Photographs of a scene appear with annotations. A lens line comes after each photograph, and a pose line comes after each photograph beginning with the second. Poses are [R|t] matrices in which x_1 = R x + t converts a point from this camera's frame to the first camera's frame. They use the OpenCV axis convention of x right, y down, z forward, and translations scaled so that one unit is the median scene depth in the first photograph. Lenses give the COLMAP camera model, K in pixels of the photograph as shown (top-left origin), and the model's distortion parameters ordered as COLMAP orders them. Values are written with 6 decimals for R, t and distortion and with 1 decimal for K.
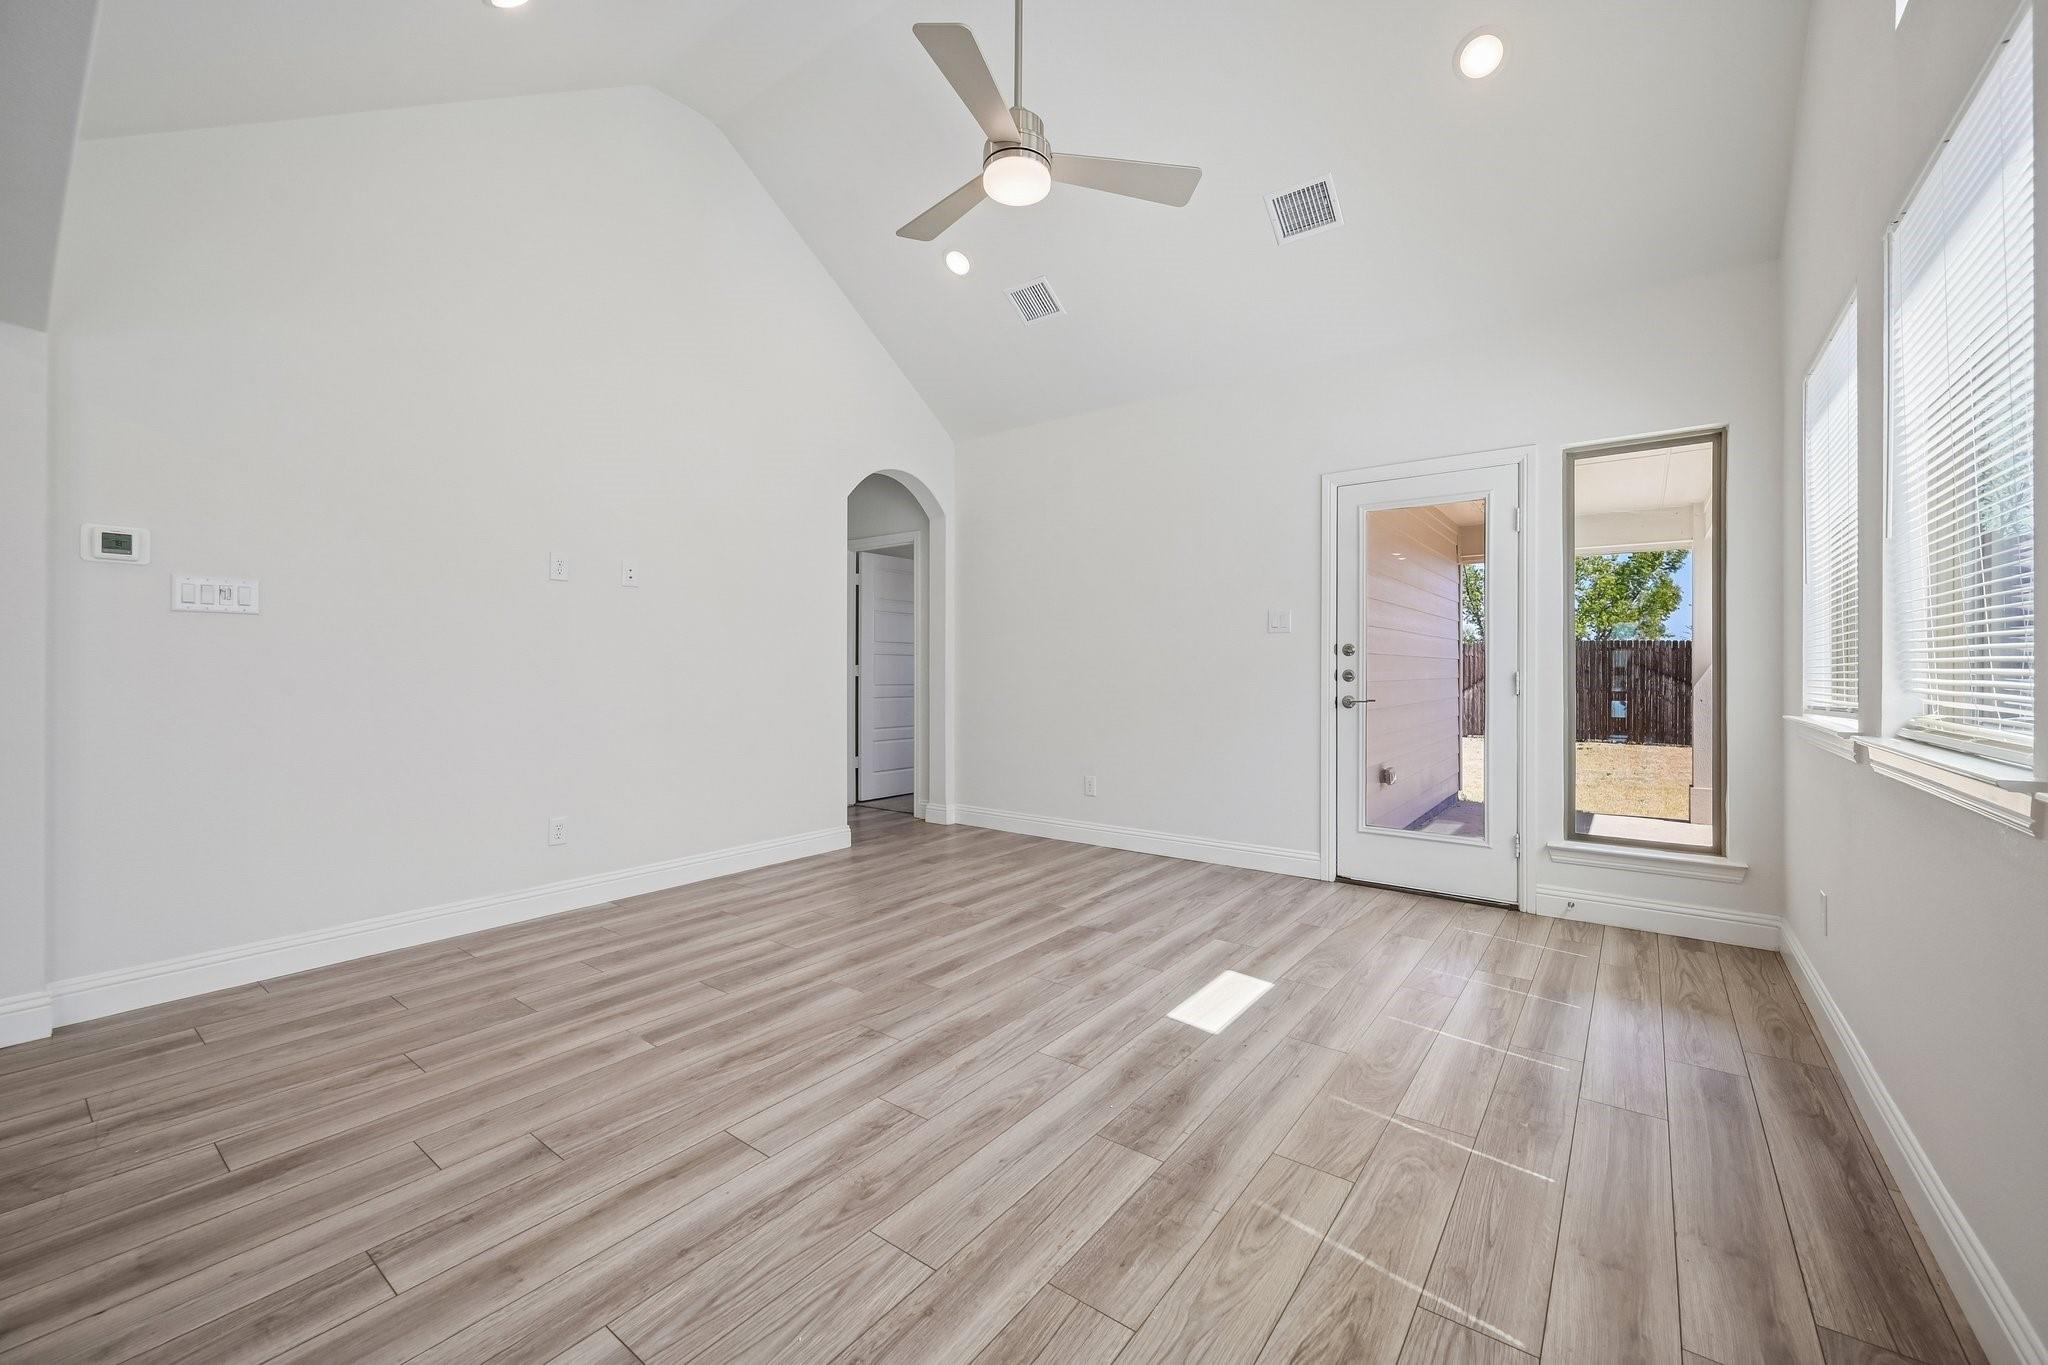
lens RADIAL K [[811.4, 0, 1028.3], [0, 811.4, 673.4], [0, 0, 1]] dist [-0.000024, -0.000145]
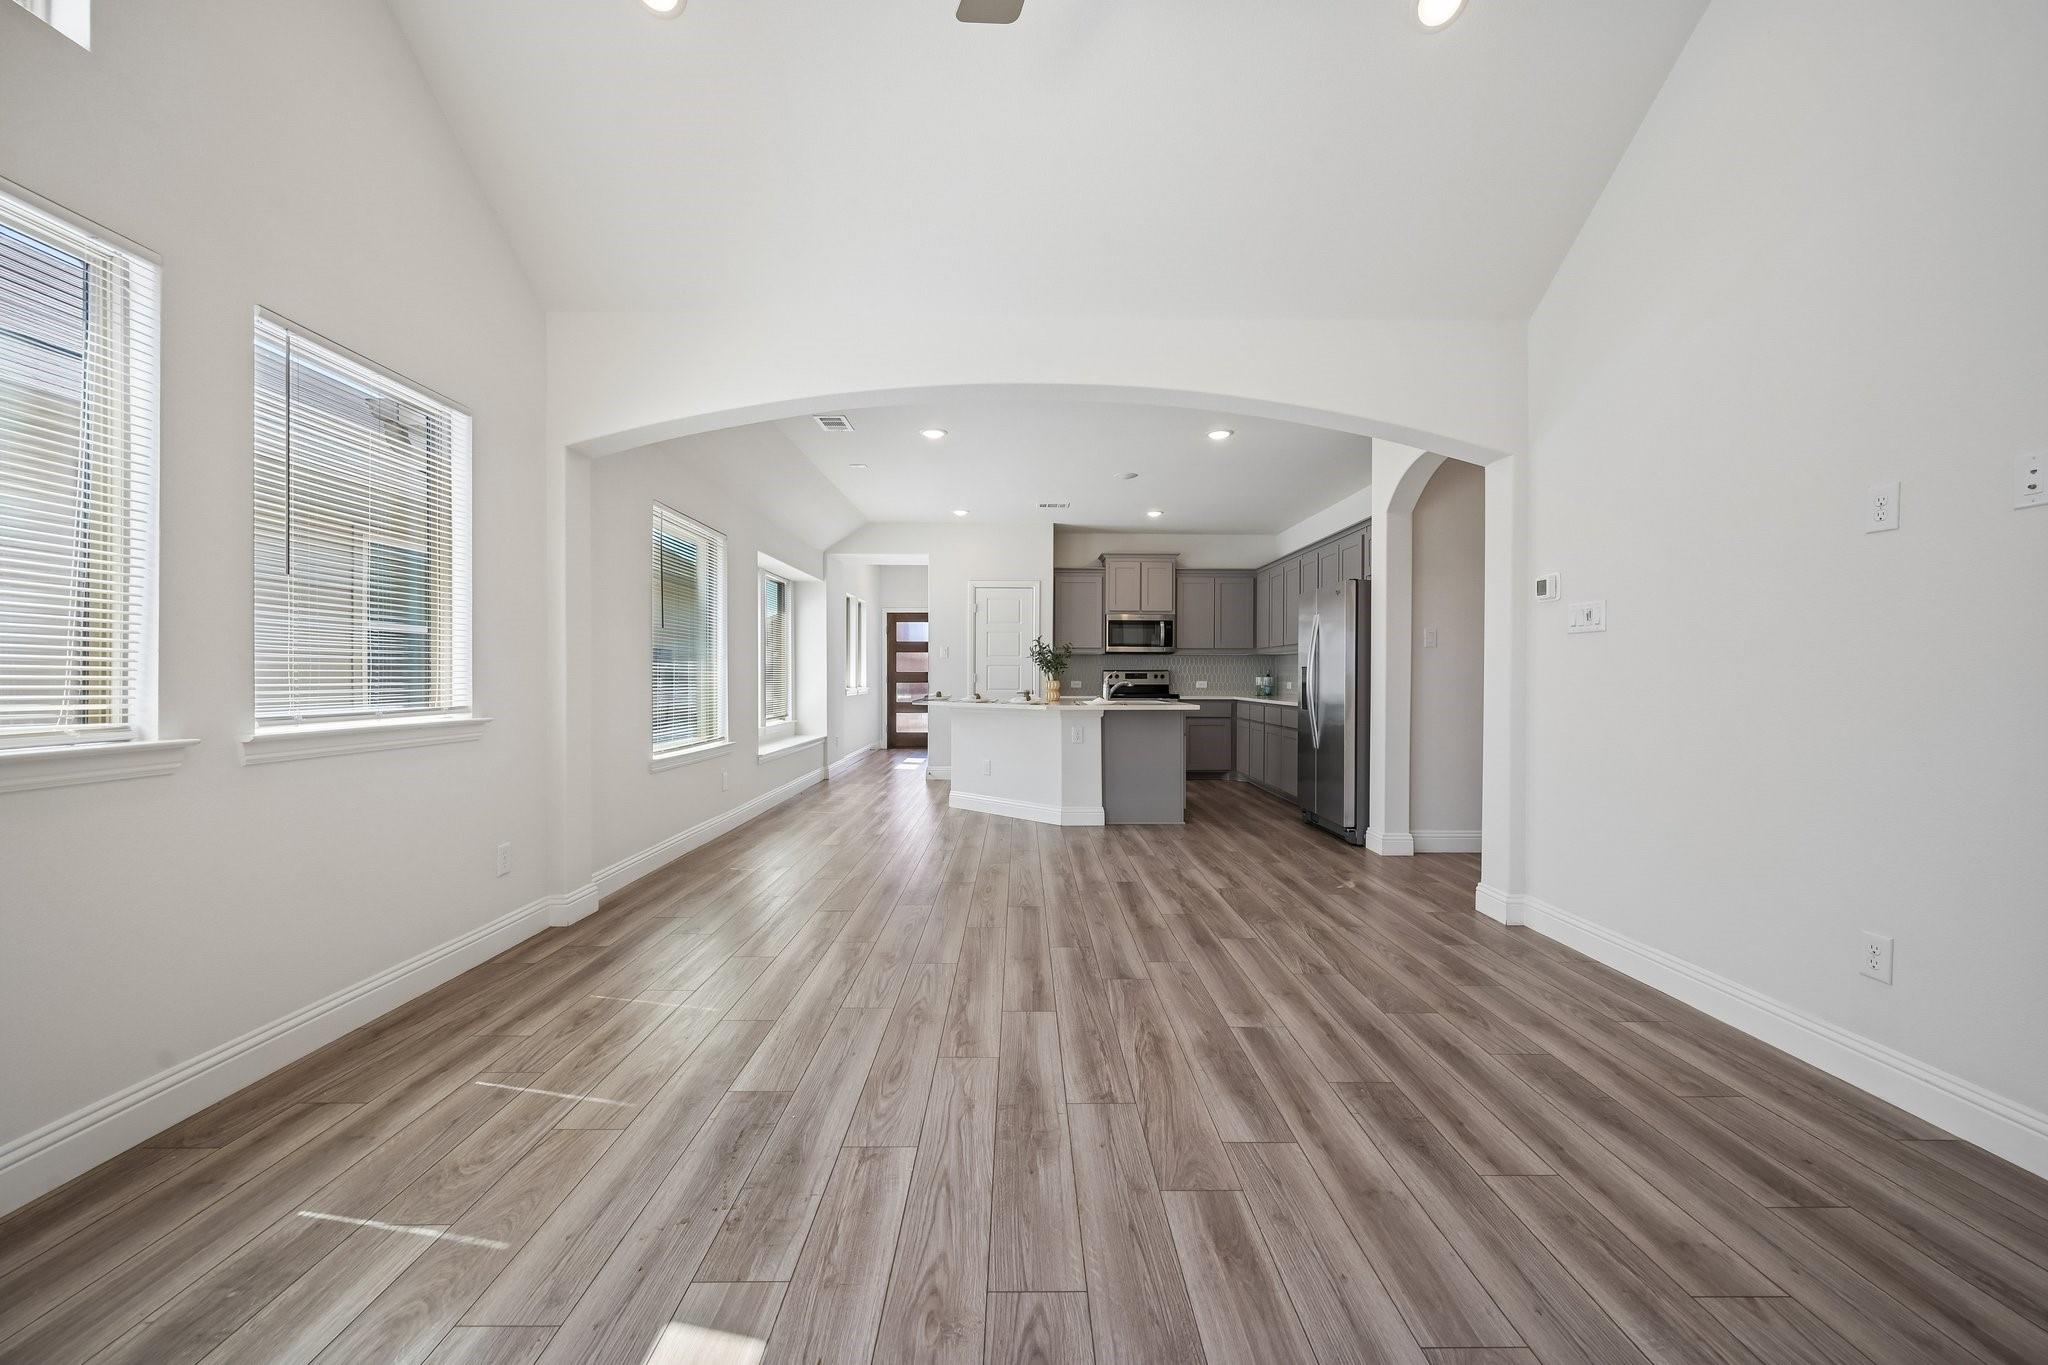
lens RADIAL K [[811.4, 0, 1024.8], [0, 811.4, 675.3], [0, 0, 1]] dist [-0.000024, -0.000145]
pose [[-0.794432, -0.004084, -0.607339, 0.298425], [-0.006179, 0.999980, 0.001359, -0.006880], [0.607322, 0.004832, -0.794441, 1.207829]]
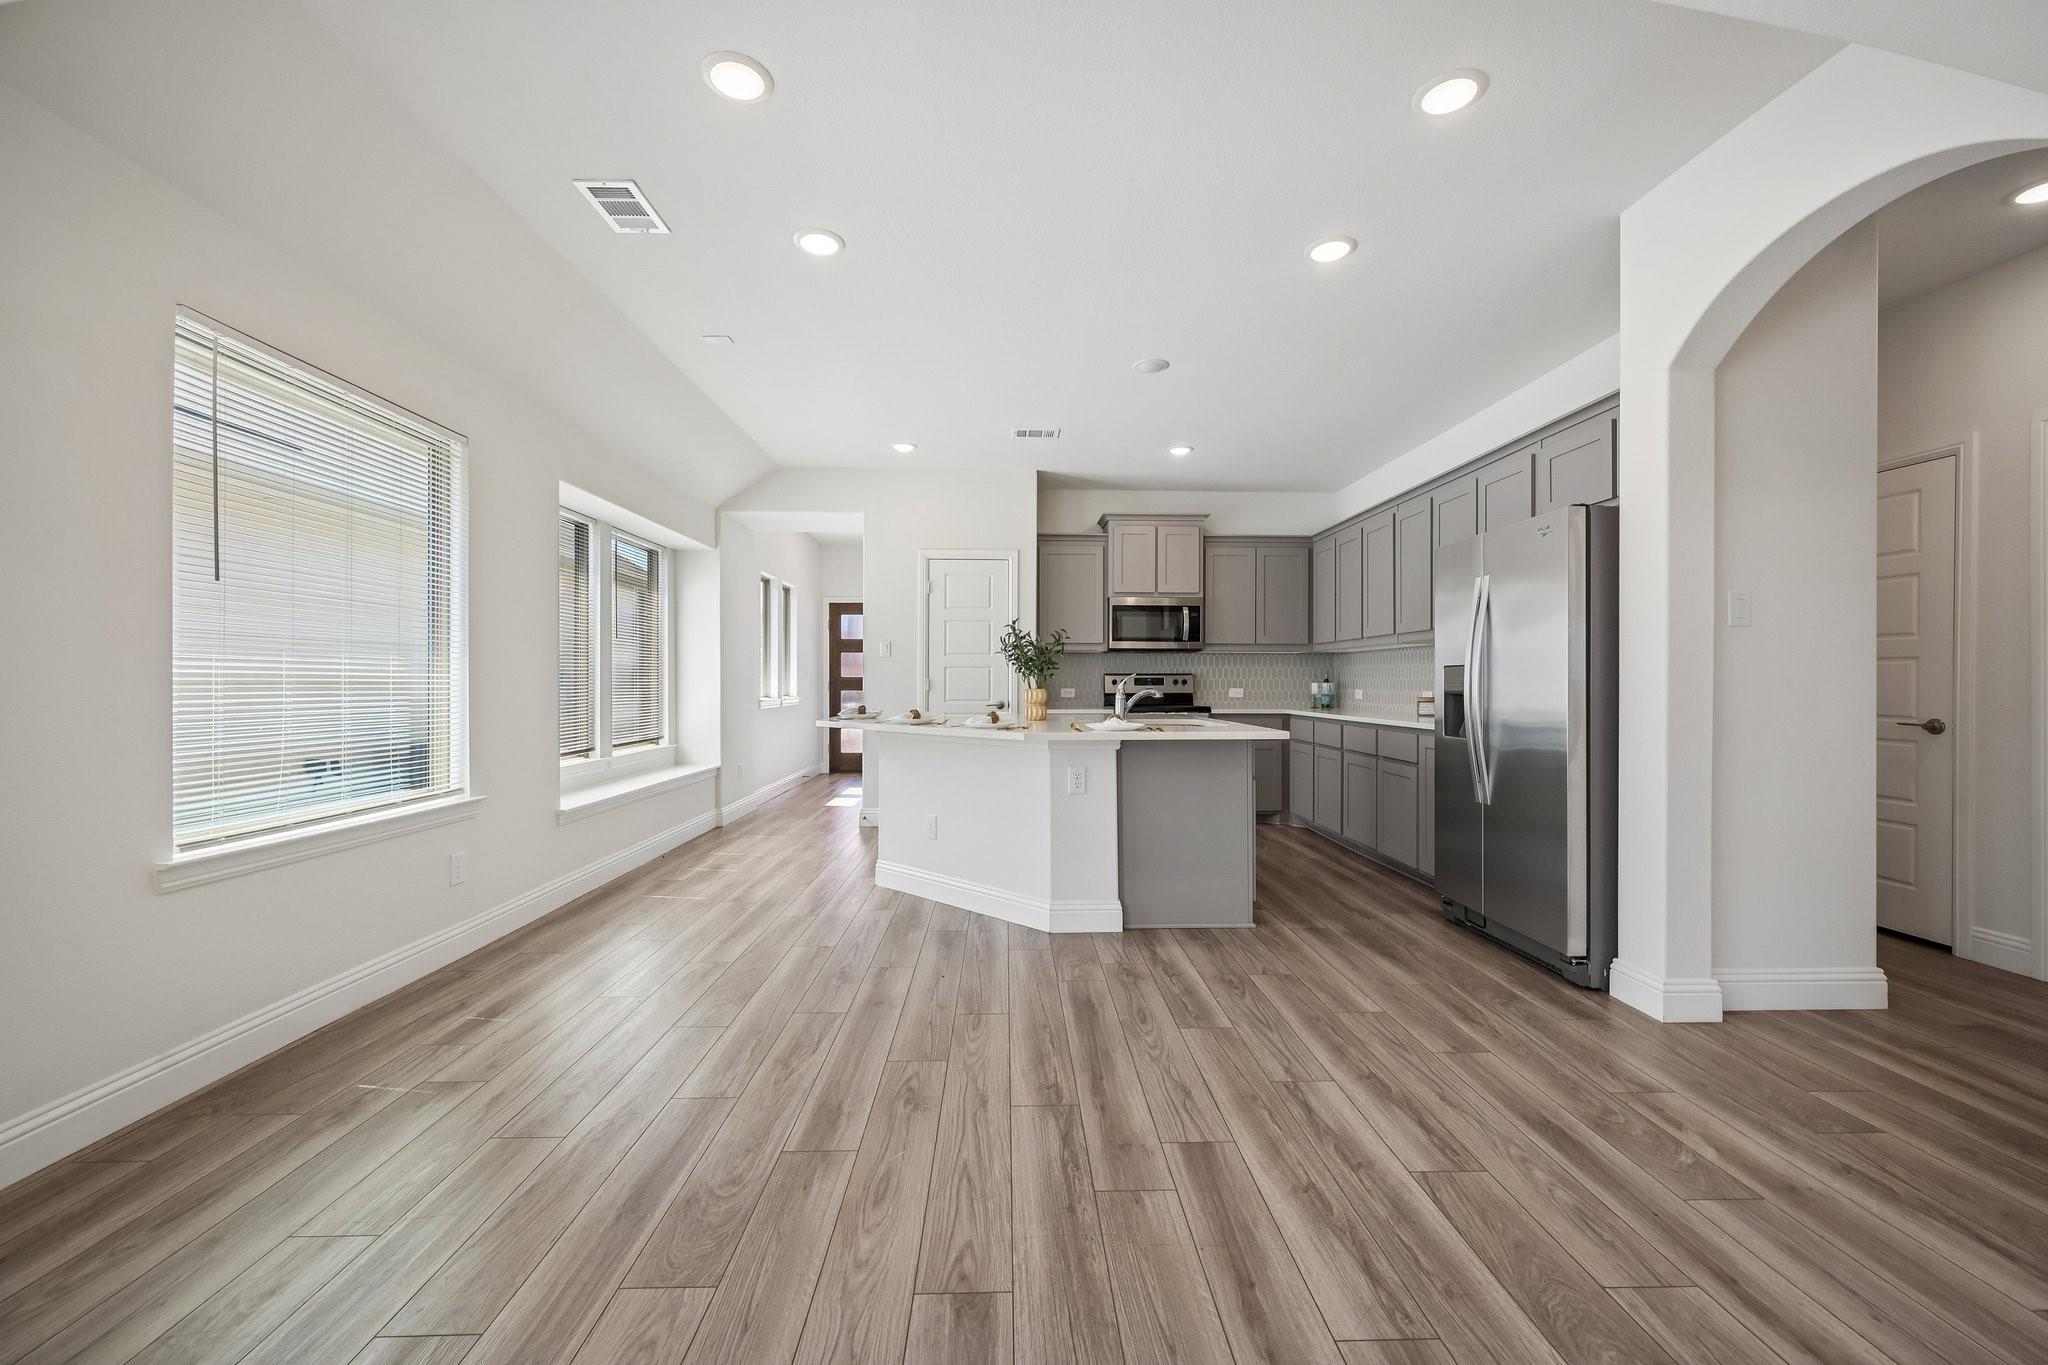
lens RADIAL K [[811.4, 0, 1026.5], [0, 811.4, 678.3], [0, 0, 1]] dist [-0.000024, -0.000145]
pose [[-0.781468, -0.005829, -0.623918, -0.169816], [-0.005323, 0.999982, -0.002675, -0.004420], [0.623922, 0.001231, -0.781485, 0.641260]]
